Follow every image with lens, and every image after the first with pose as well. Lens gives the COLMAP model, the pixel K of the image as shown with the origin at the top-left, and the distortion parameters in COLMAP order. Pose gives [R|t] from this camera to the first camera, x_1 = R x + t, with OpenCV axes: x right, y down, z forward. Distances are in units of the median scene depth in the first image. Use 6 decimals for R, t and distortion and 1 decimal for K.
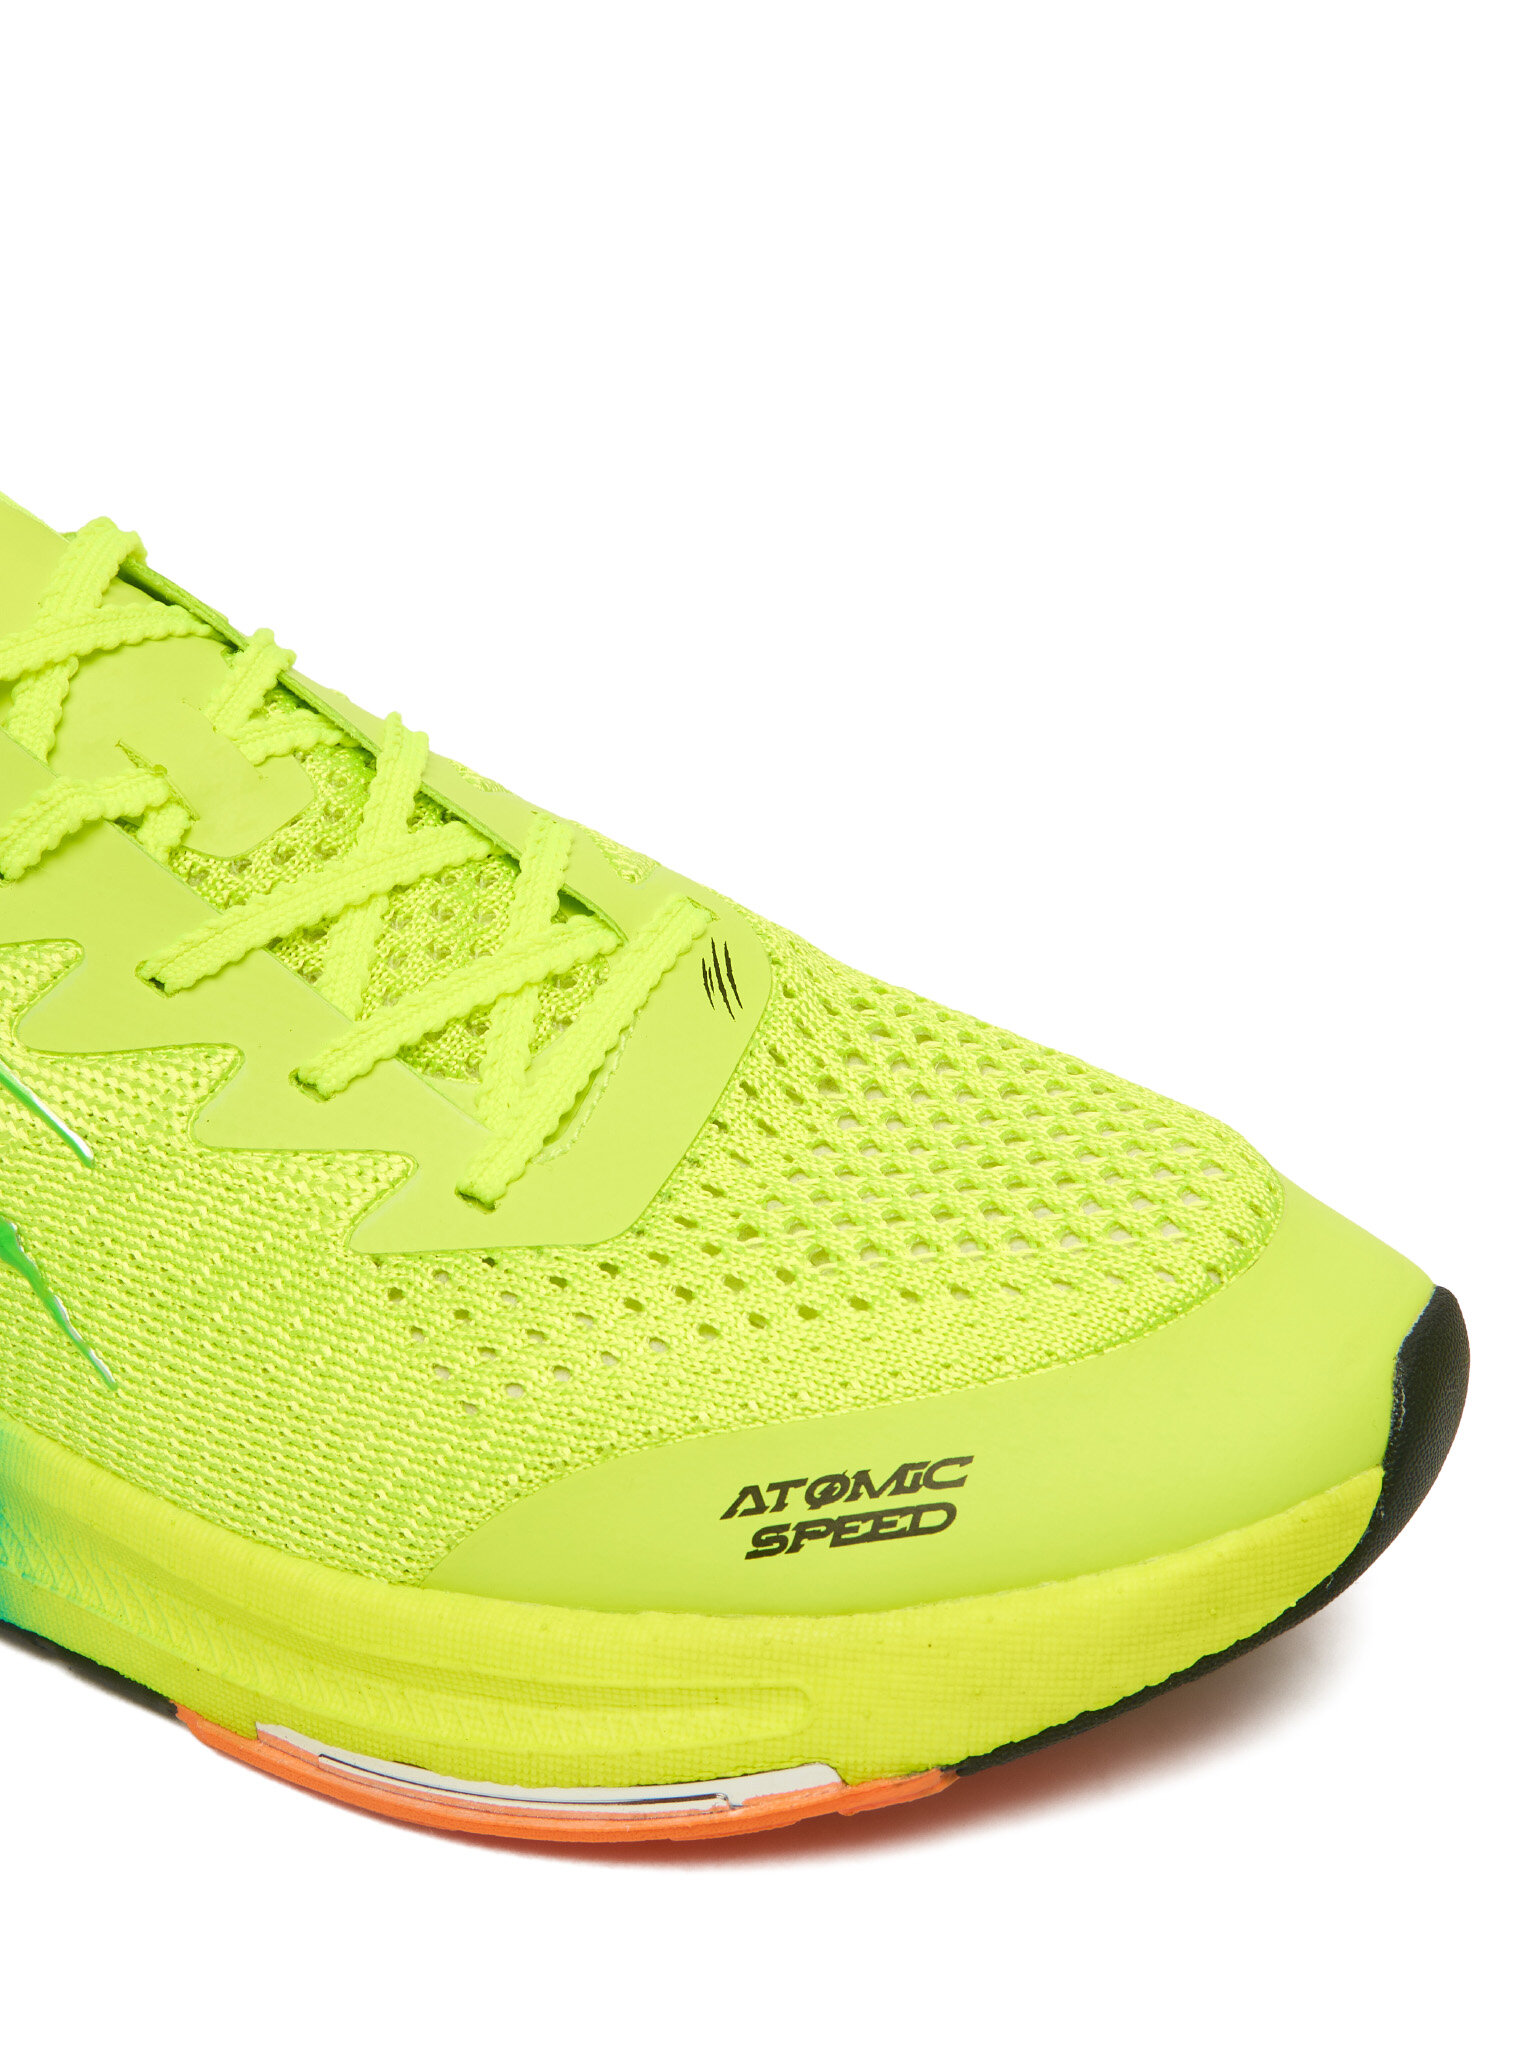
lens RADIAL K [[2446.6, 0, 768.0], [0, 2446.6, 1024.0], [0, 0, 1]] dist [-0.003065, -0.667851]
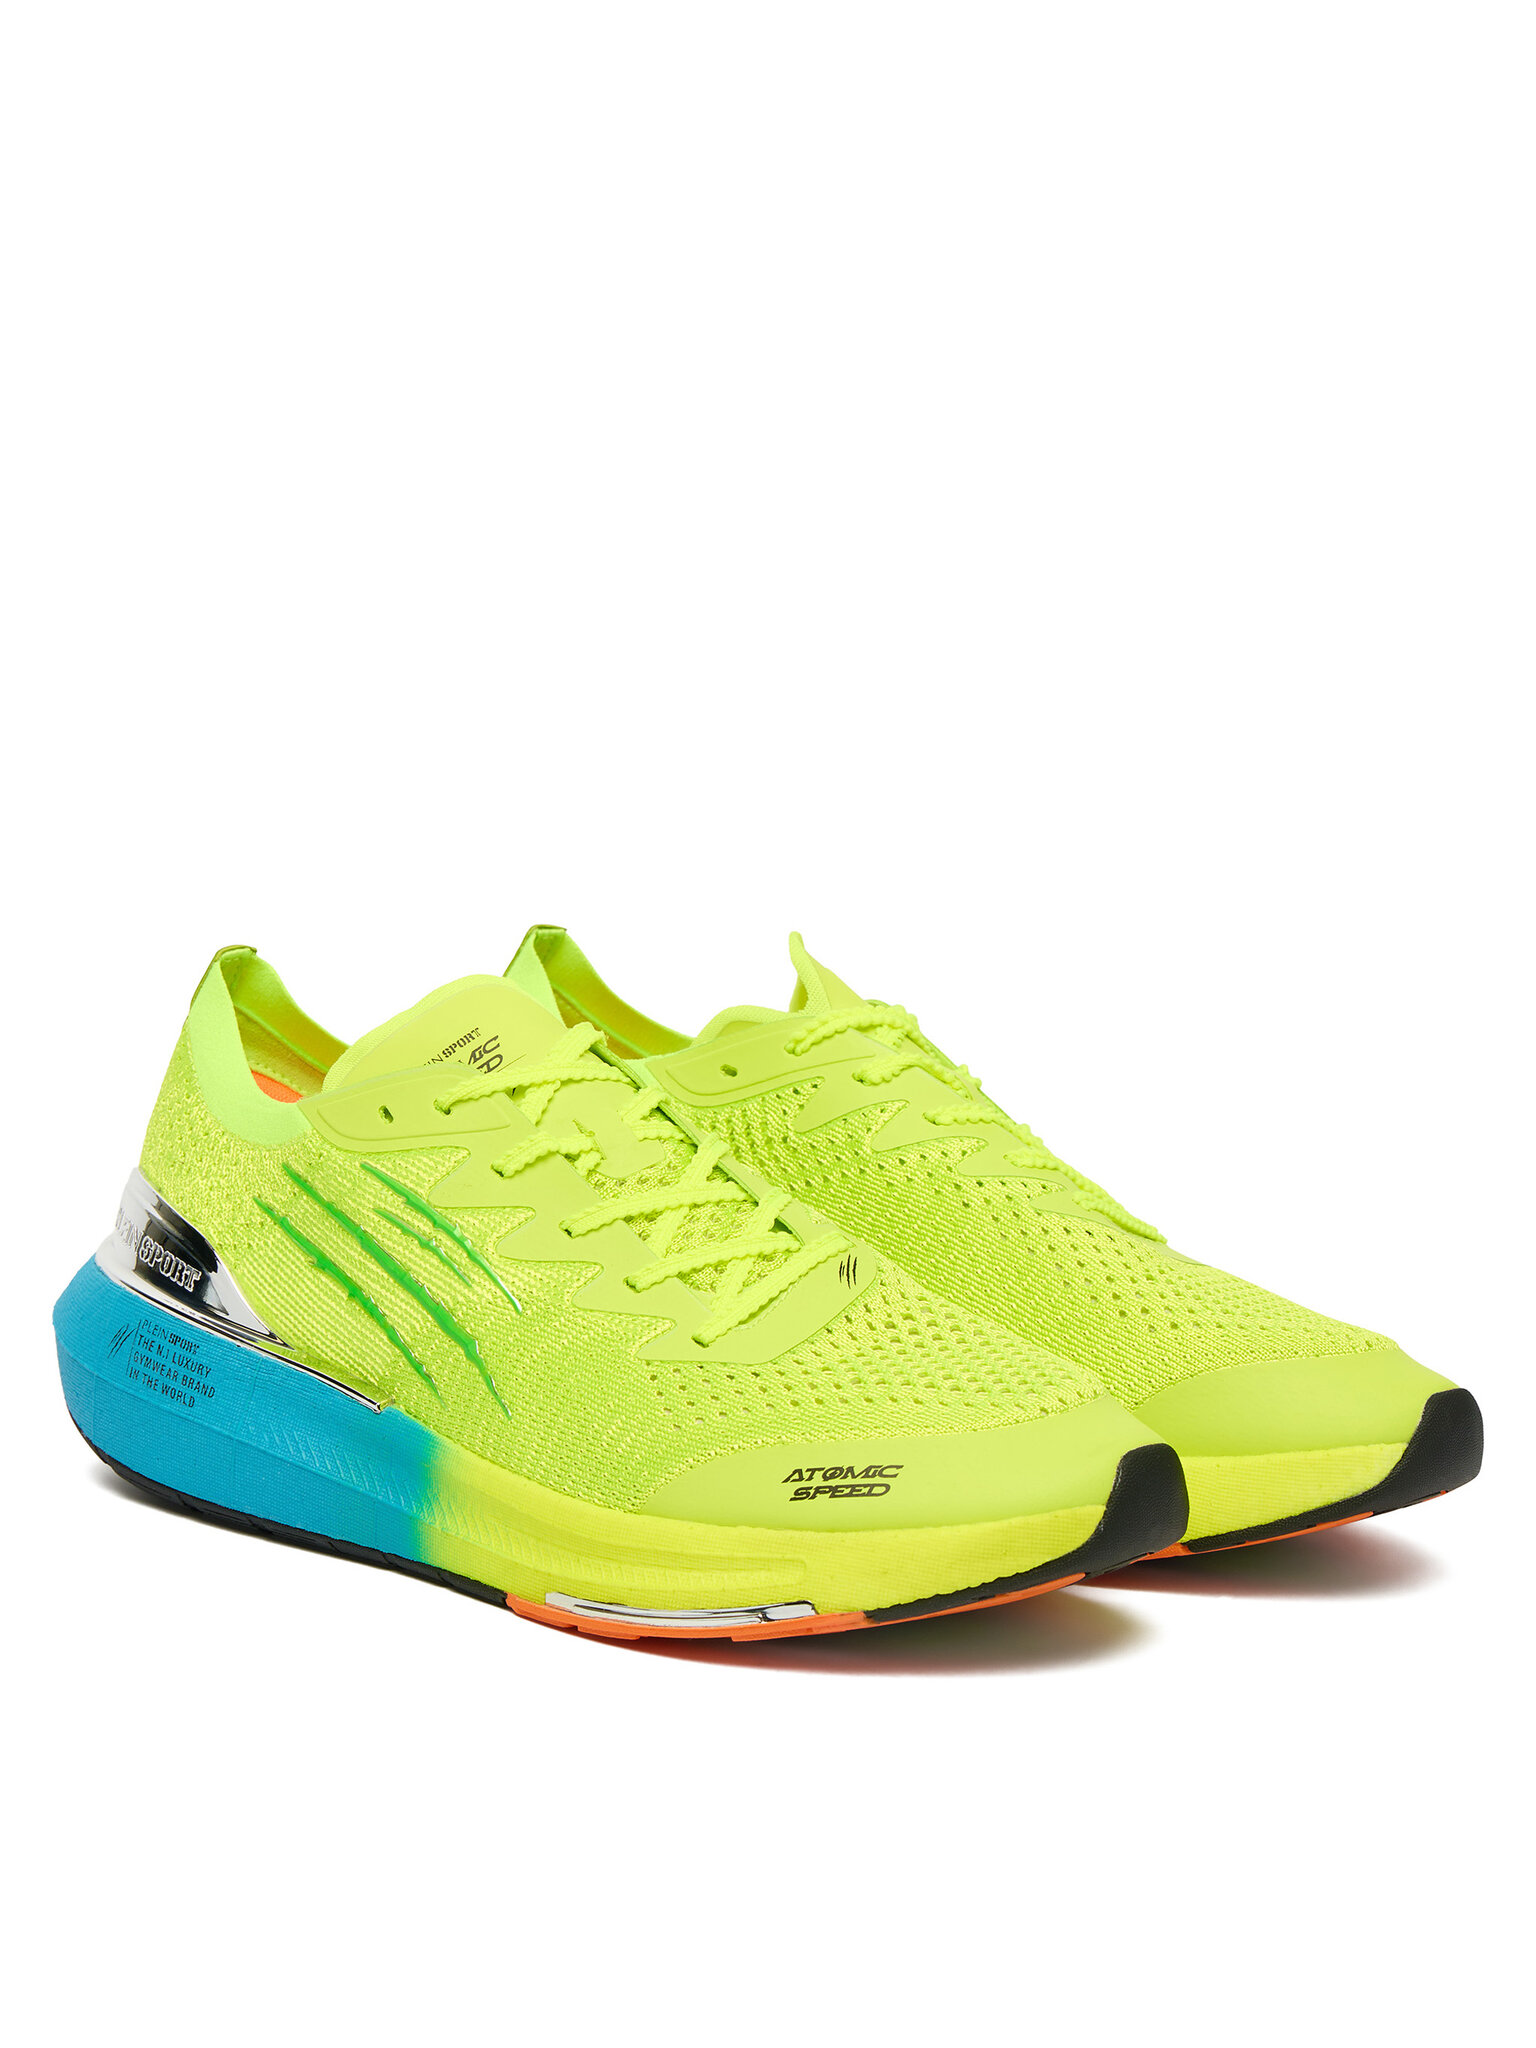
lens RADIAL K [[5087.9, 0, 768.0], [0, 5087.9, 1024.0], [0, 0, 1]] dist [-0.857110, -0.087123]
pose [[0.964727, 0.103248, -0.242161, 0.901867], [-0.175557, 0.937789, -0.299553, 1.047788], [0.196168, 0.331500, 0.922836, -2.879203]]
